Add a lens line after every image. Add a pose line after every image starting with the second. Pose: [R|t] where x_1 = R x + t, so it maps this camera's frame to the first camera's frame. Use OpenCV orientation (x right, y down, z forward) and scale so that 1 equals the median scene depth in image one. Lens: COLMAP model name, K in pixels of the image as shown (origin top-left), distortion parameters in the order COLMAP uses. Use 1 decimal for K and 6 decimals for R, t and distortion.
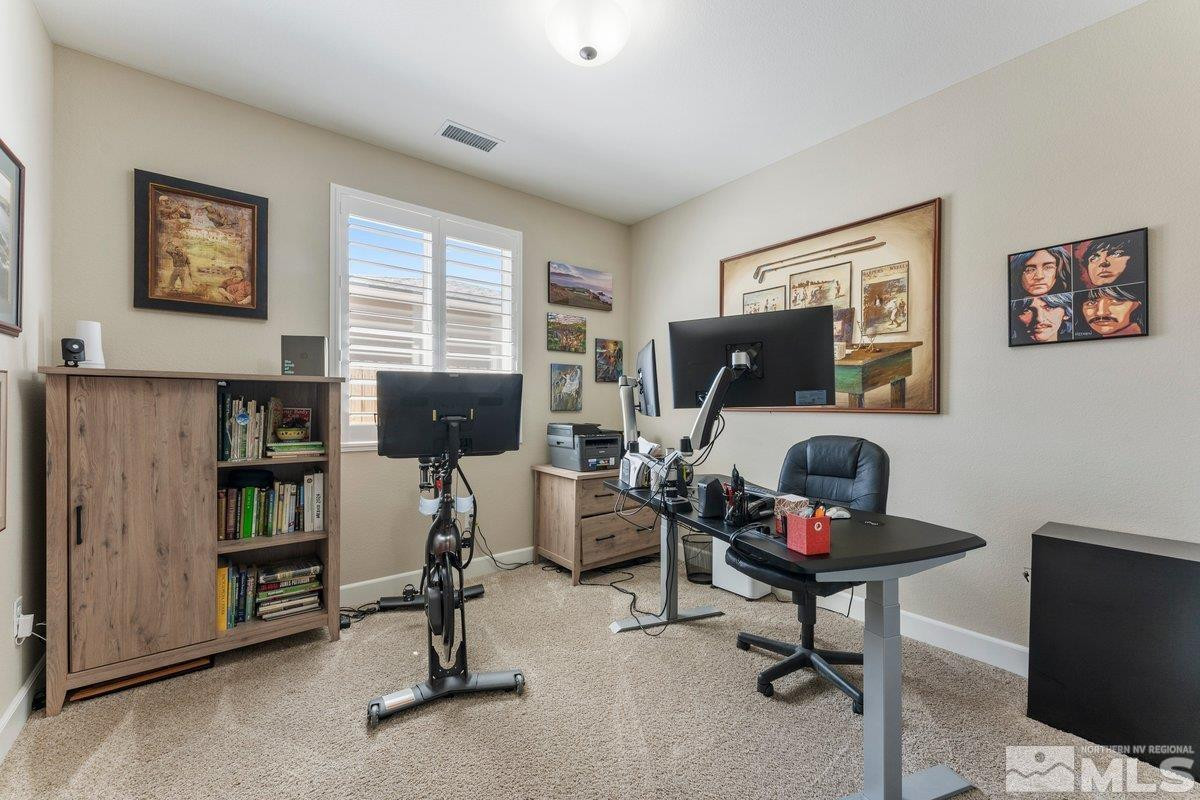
lens RADIAL K [[478.4, 0, 597.0], [0, 478.4, 405.6], [0, 0, 1]] dist [-0.001636, -0.000108]
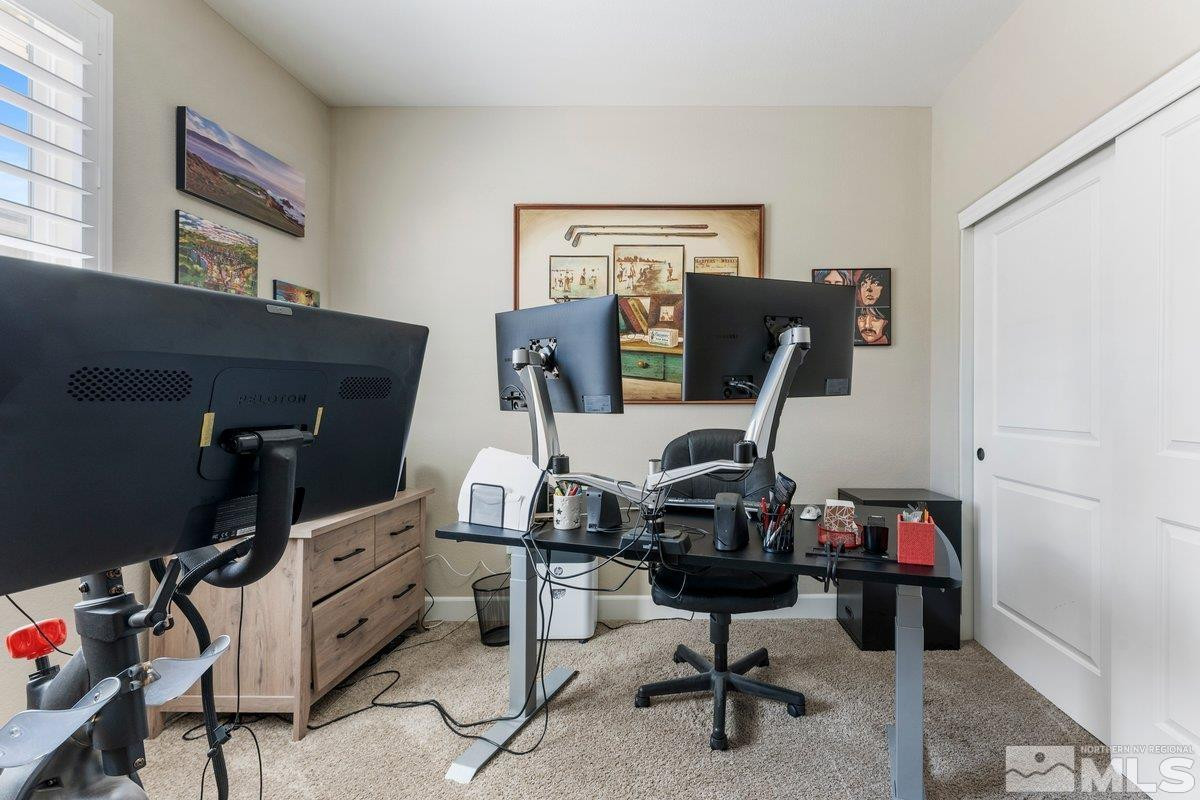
lens RADIAL K [[515.8, 0, 600.0], [0, 515.8, 398.5], [0, 0, 1]] dist [0.001020, 0.000423]
pose [[0.612995, -0.005281, 0.790069, -0.356234], [0.006127, 0.999979, 0.001930, 0.000596], [-0.790063, 0.003658, 0.613015, 0.467909]]
